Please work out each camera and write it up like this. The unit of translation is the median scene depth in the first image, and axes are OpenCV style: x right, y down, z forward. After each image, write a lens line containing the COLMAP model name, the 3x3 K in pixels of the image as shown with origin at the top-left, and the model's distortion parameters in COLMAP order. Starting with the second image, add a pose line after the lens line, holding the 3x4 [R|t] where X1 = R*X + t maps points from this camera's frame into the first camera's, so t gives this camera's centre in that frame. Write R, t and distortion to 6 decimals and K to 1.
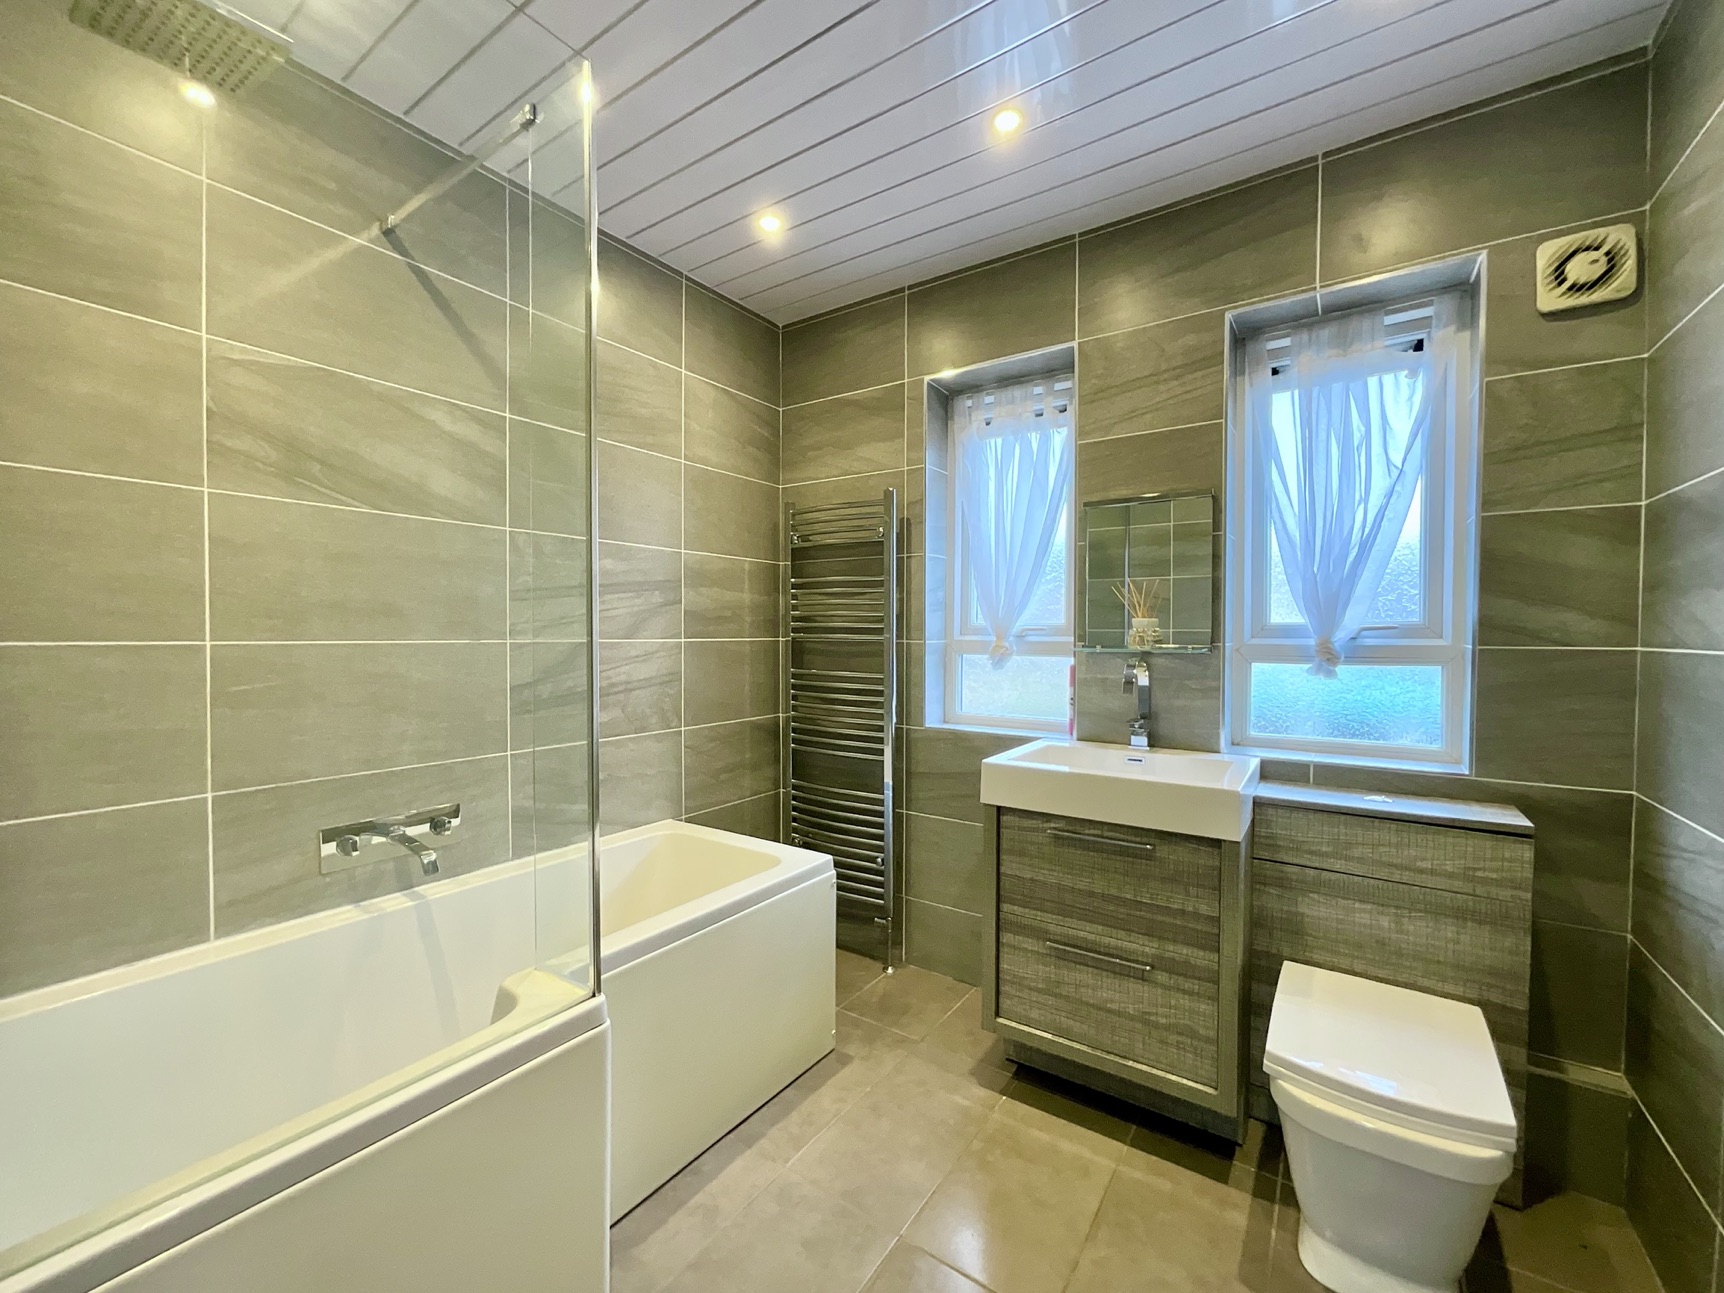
lens RADIAL K [[697.2, 0, 865.9], [0, 697.2, 645.3], [0, 0, 1]] dist [-0.004102, 0.002073]
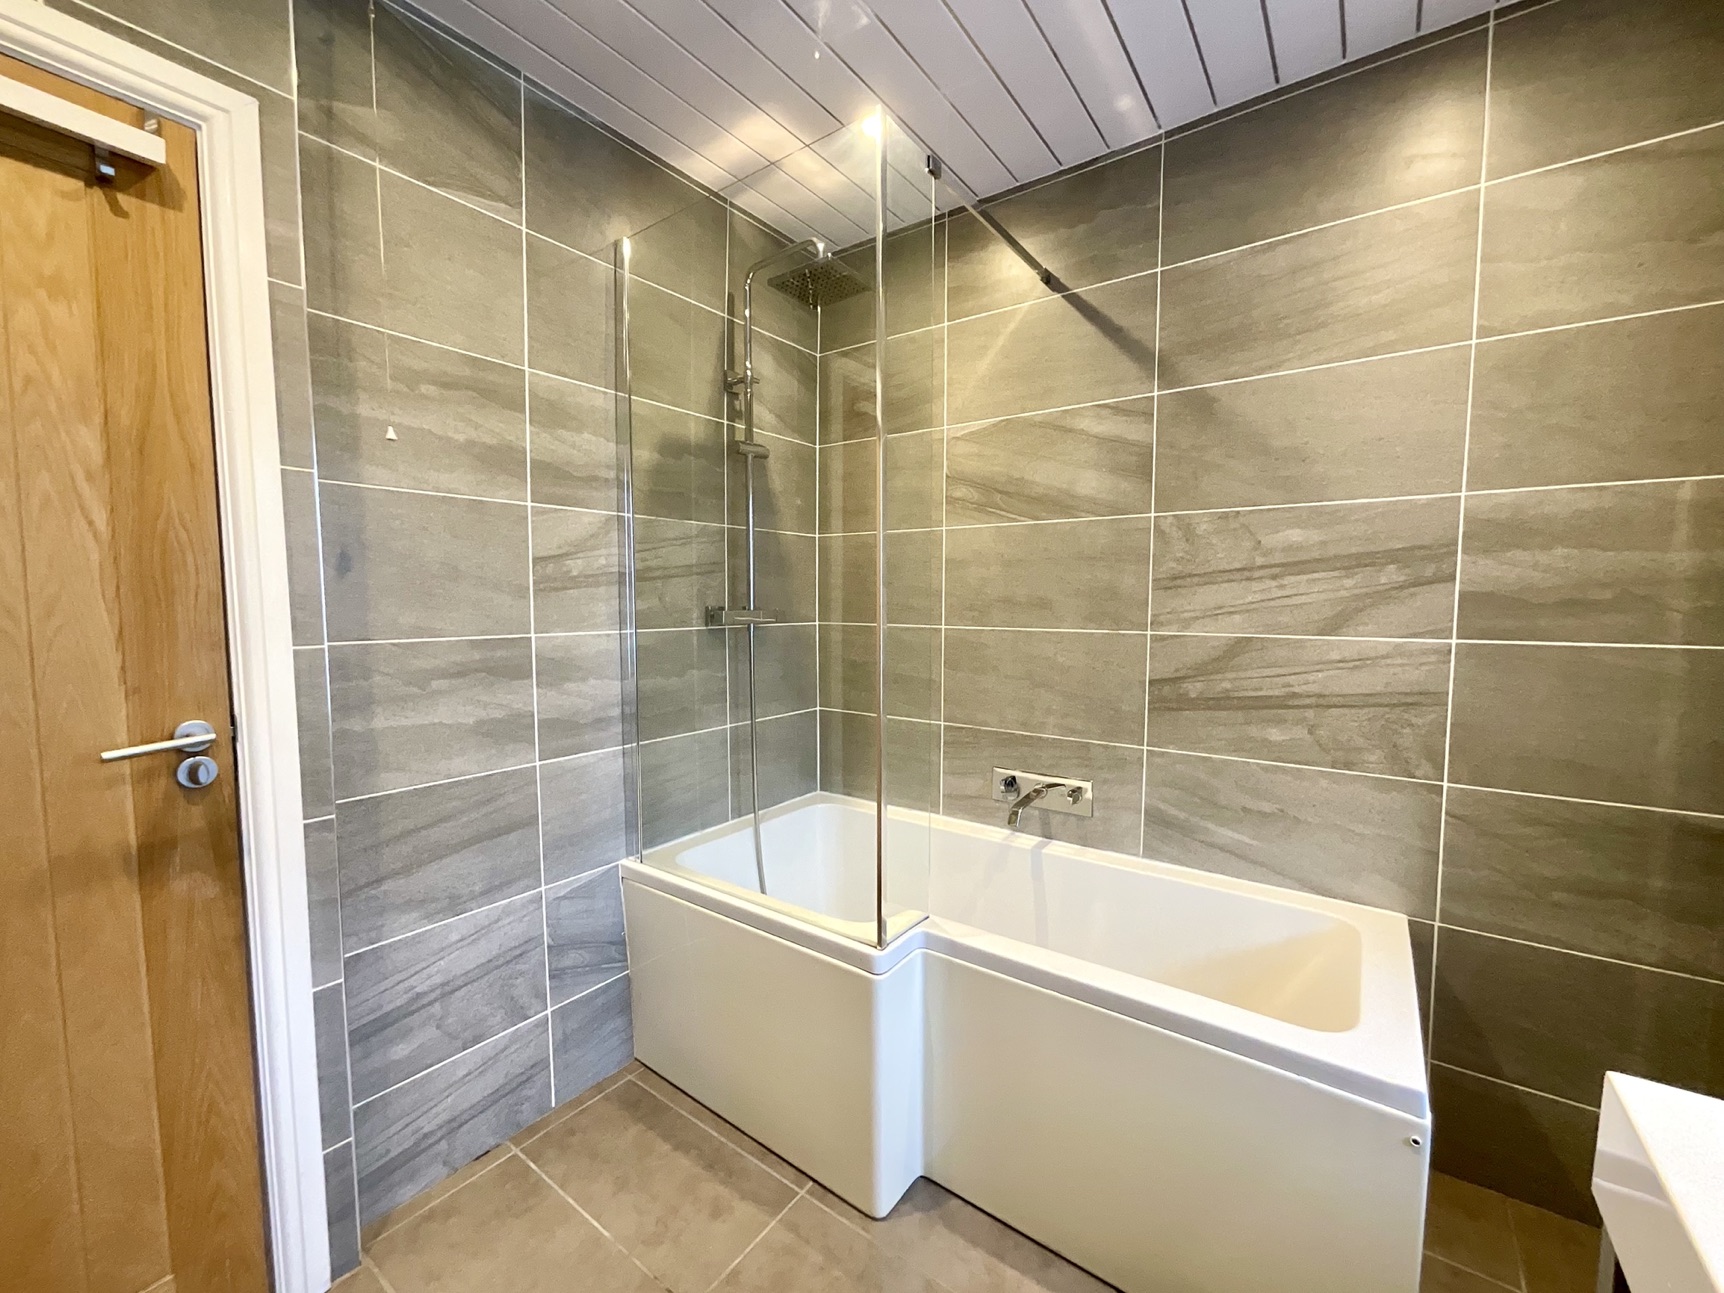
lens RADIAL K [[697.2, 0, 864.2], [0, 697.2, 648.9], [0, 0, 1]] dist [-0.004102, 0.002073]
pose [[-0.026237, 0.065852, -0.997484, 0.479281], [-0.020054, 0.997592, 0.066387, -0.041287], [0.999455, 0.021746, -0.024853, 0.661133]]
